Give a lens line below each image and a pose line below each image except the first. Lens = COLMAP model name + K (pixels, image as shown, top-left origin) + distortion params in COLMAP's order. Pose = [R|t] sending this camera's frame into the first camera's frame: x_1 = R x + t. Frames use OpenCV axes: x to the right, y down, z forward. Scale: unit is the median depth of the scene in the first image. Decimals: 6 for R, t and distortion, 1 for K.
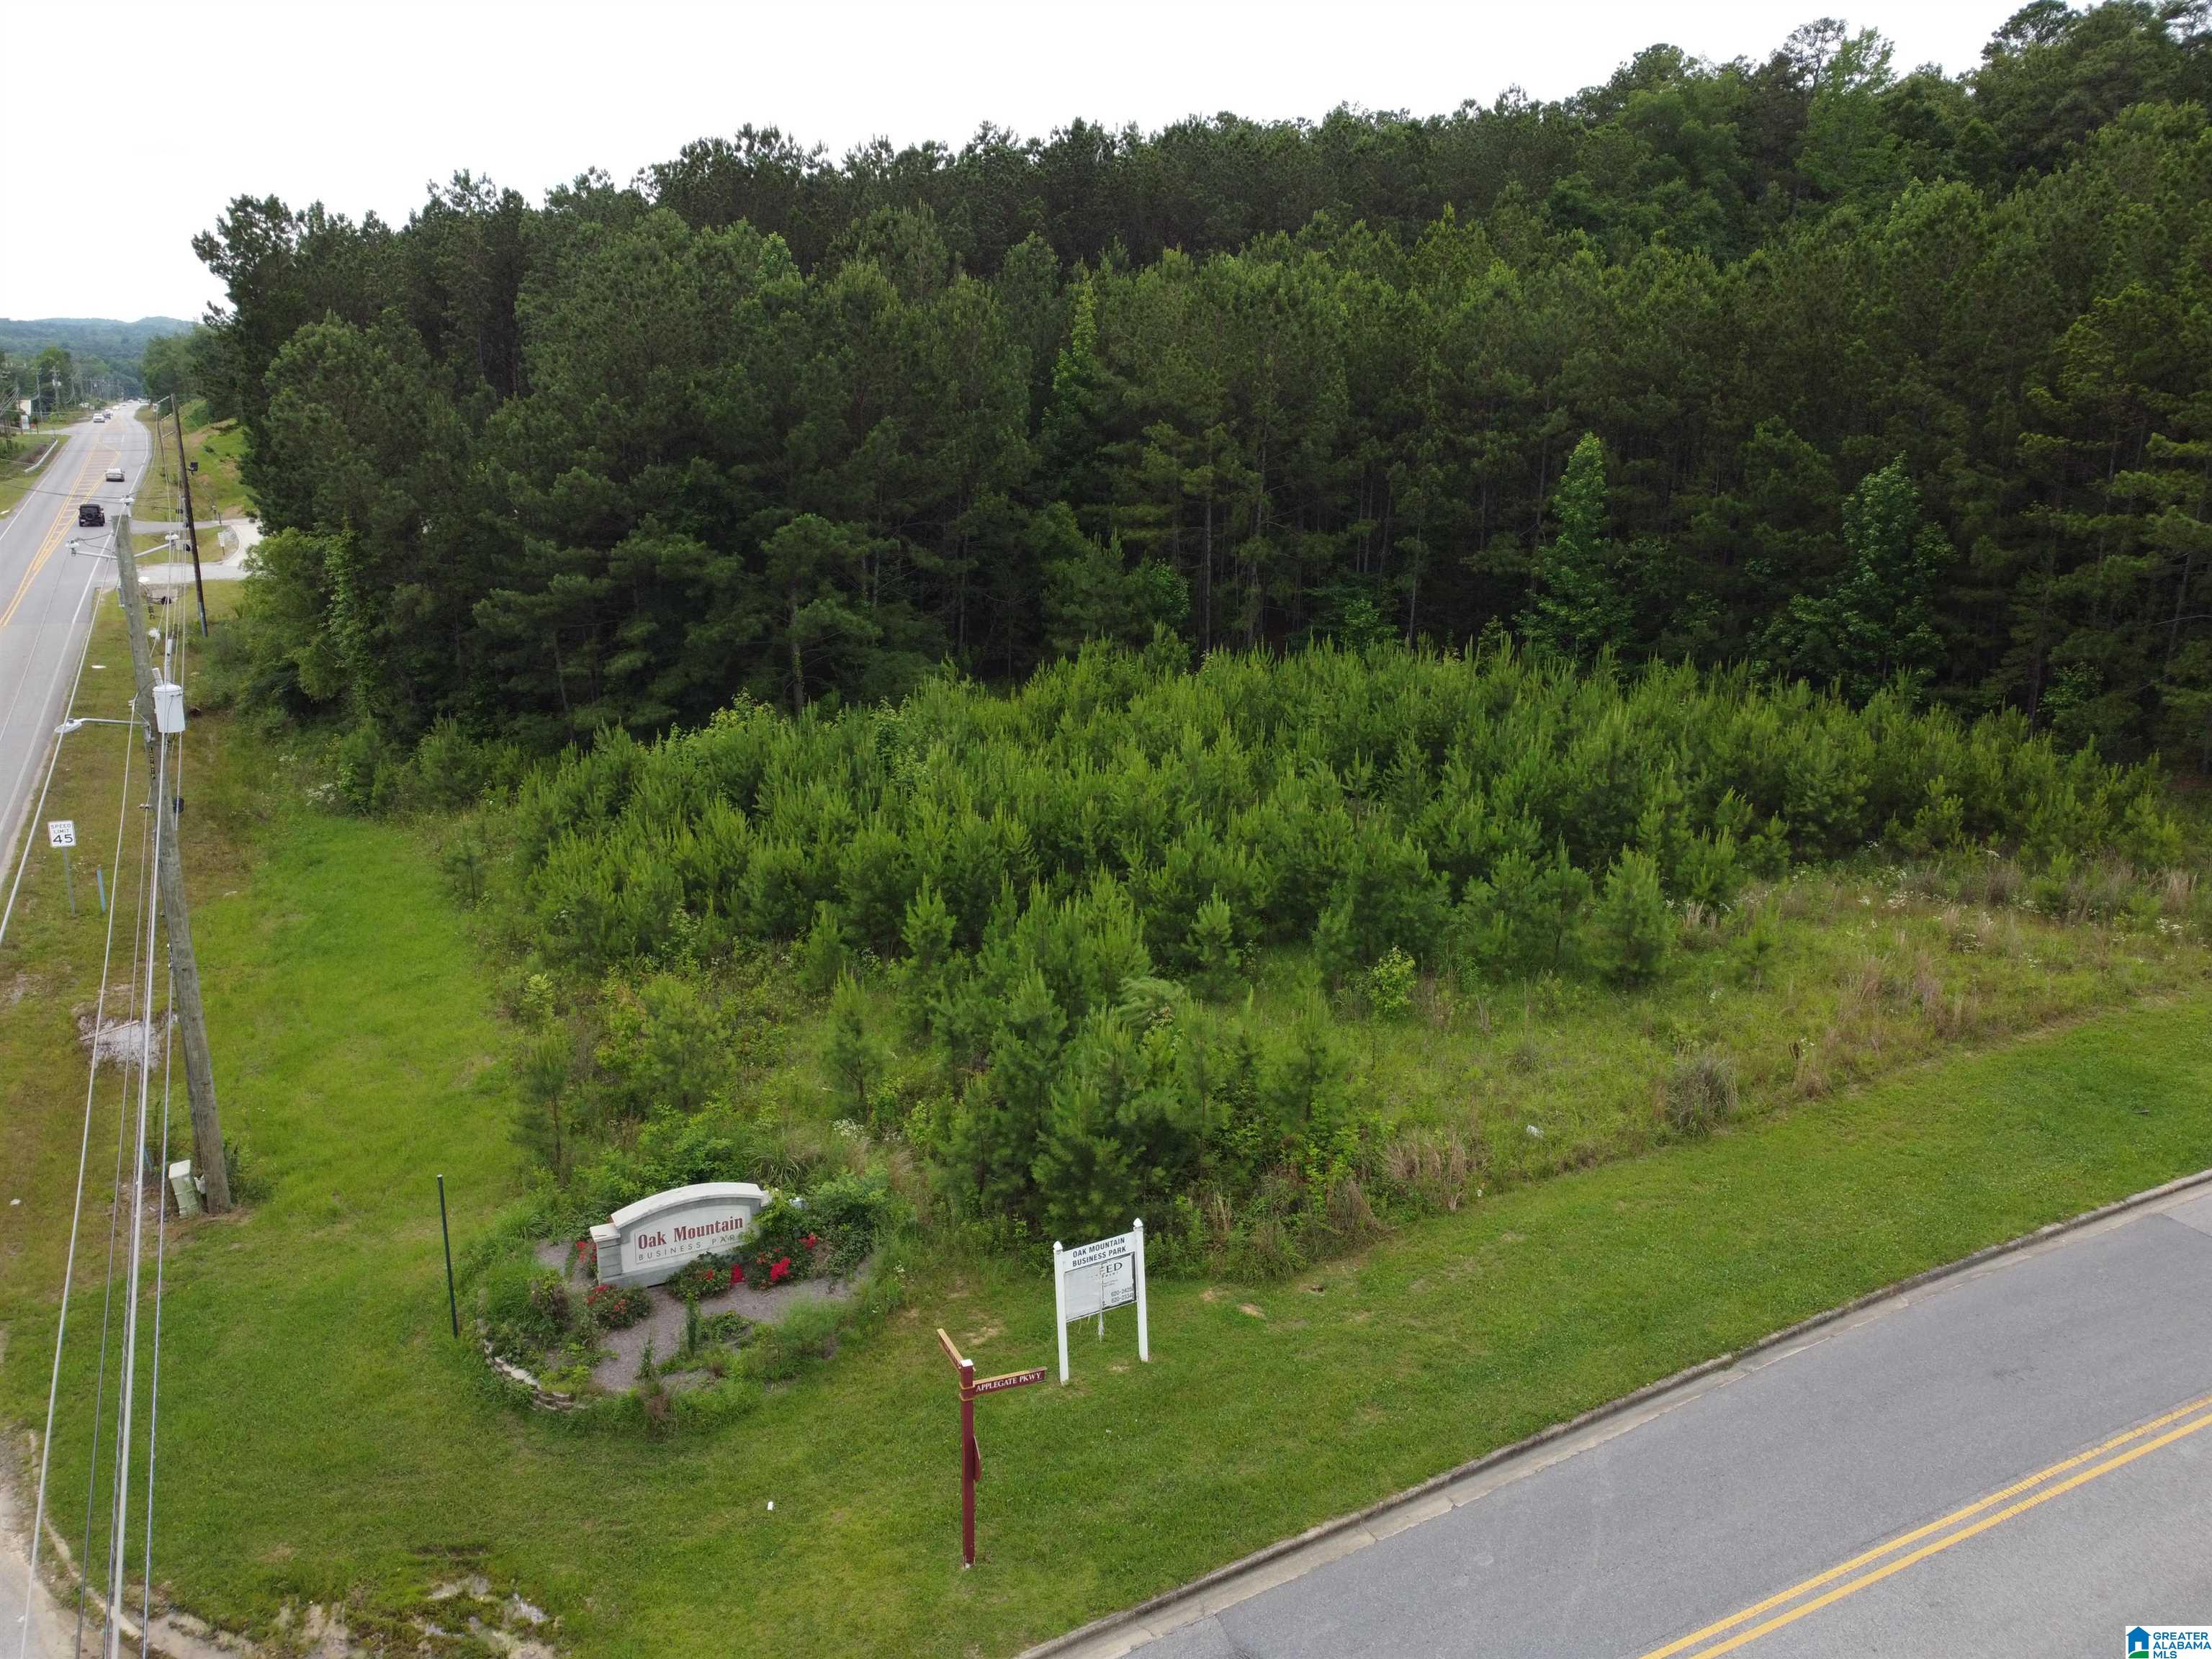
lens RADIAL K [[1665.4, 0, 1106.0], [0, 1665.4, 829.5], [0, 0, 1]] dist [-0.006181, 0.000347]
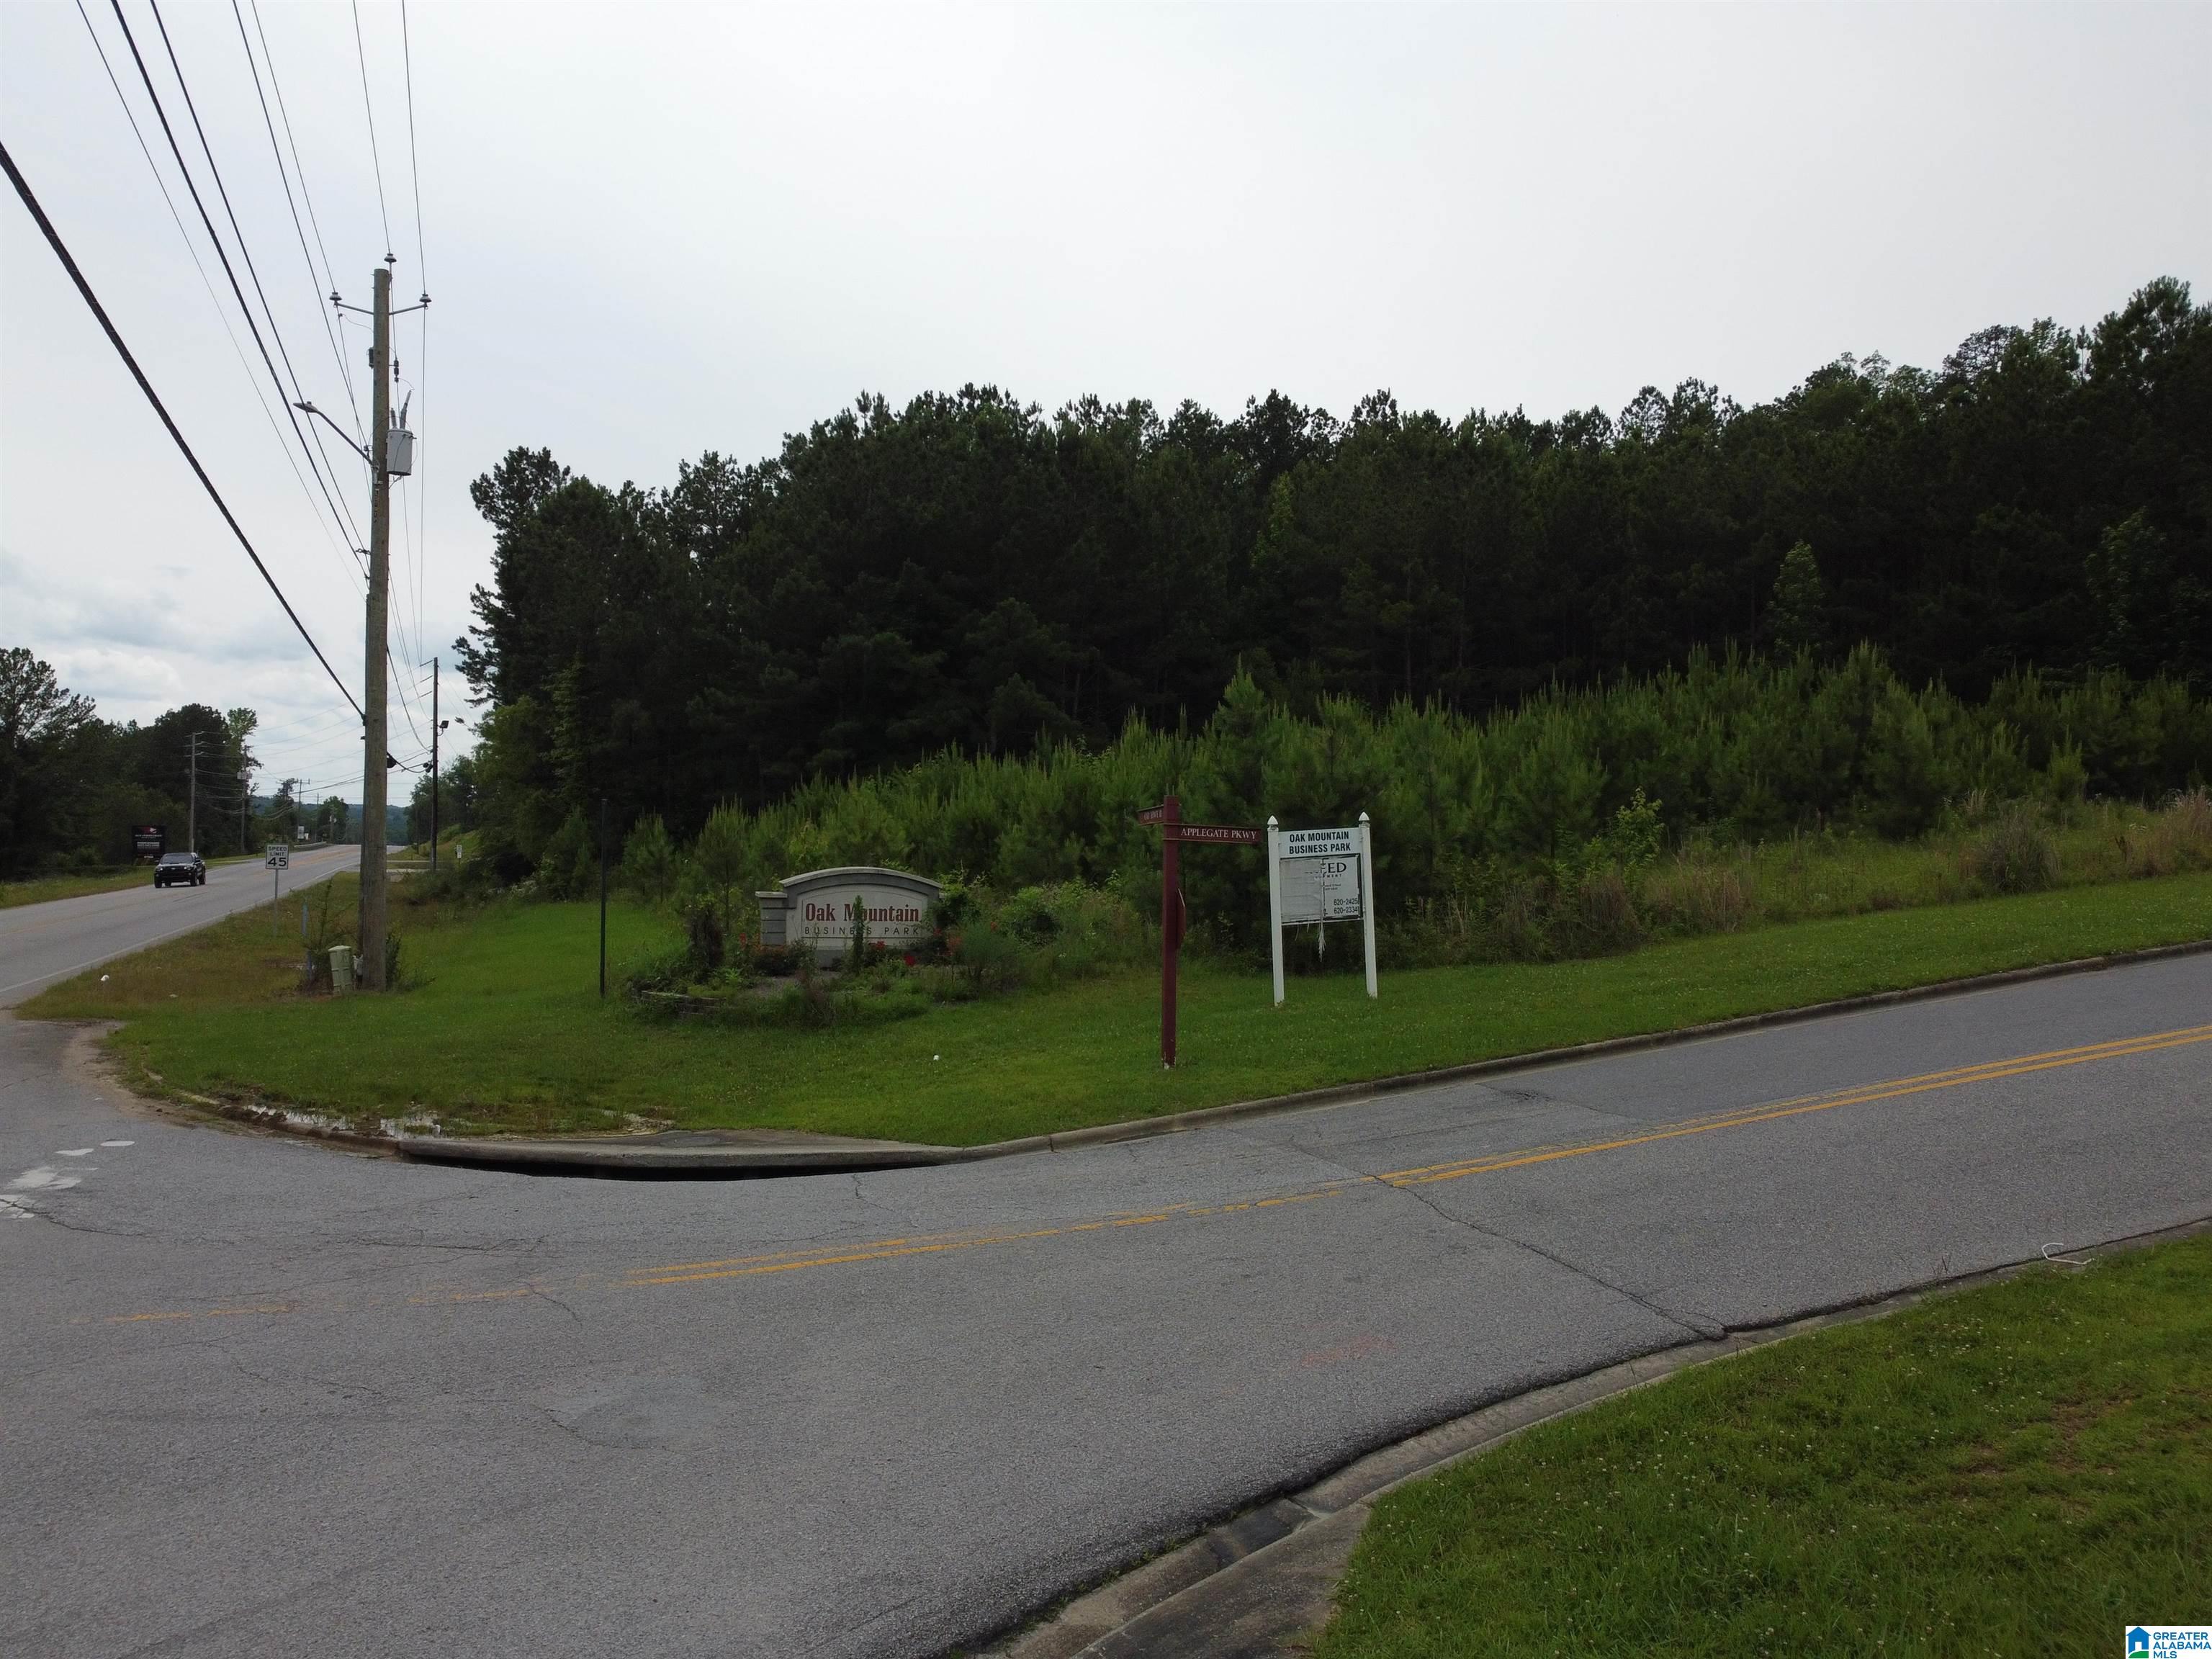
lens RADIAL K [[1665.4, 0, 1106.0], [0, 1665.4, 829.5], [0, 0, 1]] dist [-0.006181, 0.000347]
pose [[0.993642, -0.005385, -0.112455, -0.007566], [-0.025486, 0.962167, -0.271266, 0.214086], [0.109661, 0.272407, 0.955912, 0.065735]]
